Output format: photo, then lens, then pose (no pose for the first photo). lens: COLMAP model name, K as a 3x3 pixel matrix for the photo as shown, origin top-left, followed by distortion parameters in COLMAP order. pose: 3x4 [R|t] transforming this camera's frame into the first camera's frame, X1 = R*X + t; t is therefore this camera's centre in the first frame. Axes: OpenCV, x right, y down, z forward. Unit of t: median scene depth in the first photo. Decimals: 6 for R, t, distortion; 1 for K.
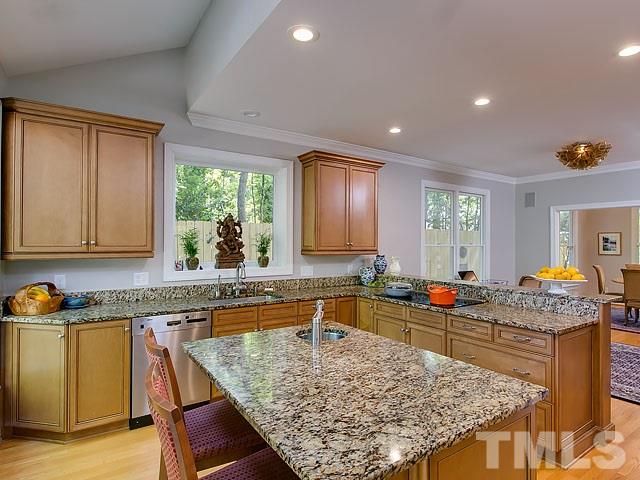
lens RADIAL K [[360.2, 0, 323.5], [0, 360.2, 238.6], [0, 0, 1]] dist [-0.000911, -0.000524]
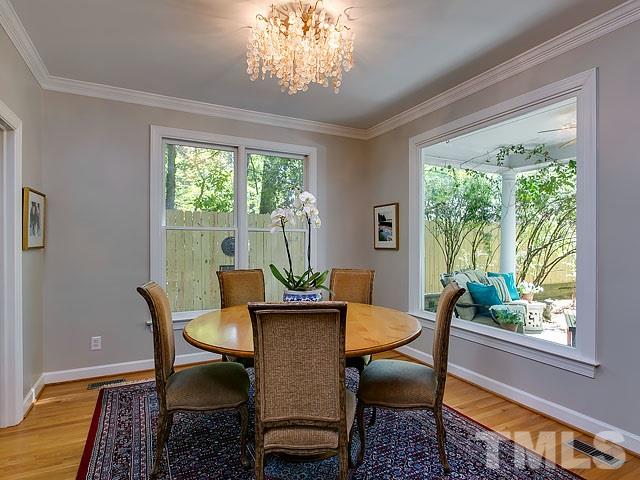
lens RADIAL K [[360.2, 0, 322.5], [0, 360.2, 238.6], [0, 0, 1]] dist [-0.000911, -0.000524]
pose [[0.991714, 0.008906, -0.128157, 2.471334], [-0.006477, 0.999792, 0.019358, 0.068307], [0.128303, -0.018367, 0.991565, 1.563343]]
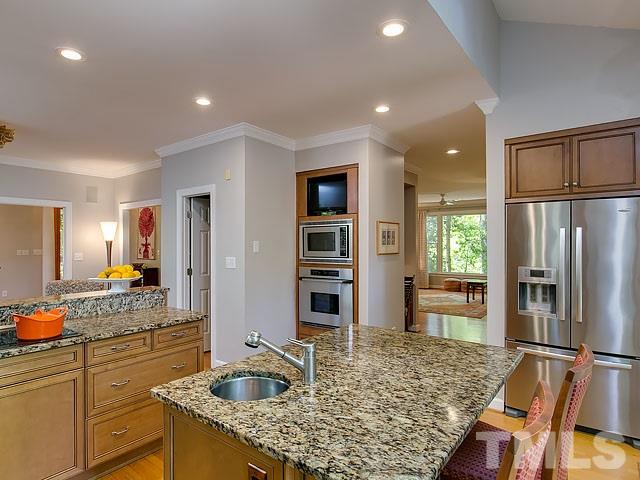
lens RADIAL K [[360.2, 0, 324.4], [0, 360.2, 240.2], [0, 0, 1]] dist [-0.000911, -0.000524]
pose [[-0.314086, 0.005244, 0.949380, -0.480692], [-0.011396, 0.999892, -0.009294, 0.010642], [-0.949326, -0.013738, -0.313992, 0.795113]]
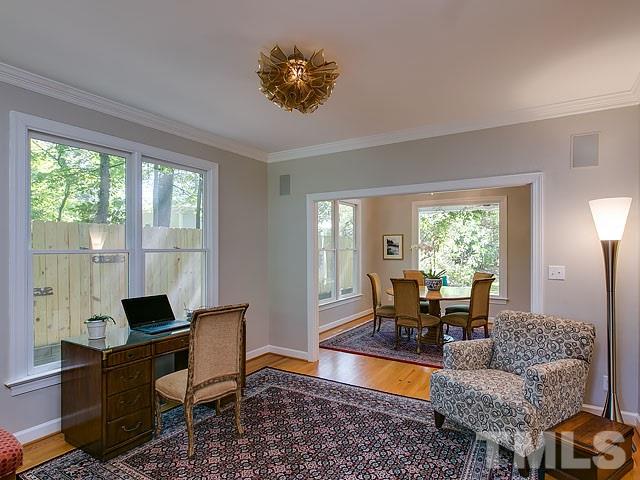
lens RADIAL K [[360.2, 0, 320.5], [0, 360.2, 244.6], [0, 0, 1]] dist [-0.000911, -0.000524]
pose [[0.917329, 0.000056, 0.398129, 0.846139], [-0.001368, 0.999995, 0.003011, 0.017334], [-0.398127, -0.003306, 0.917324, 0.763259]]
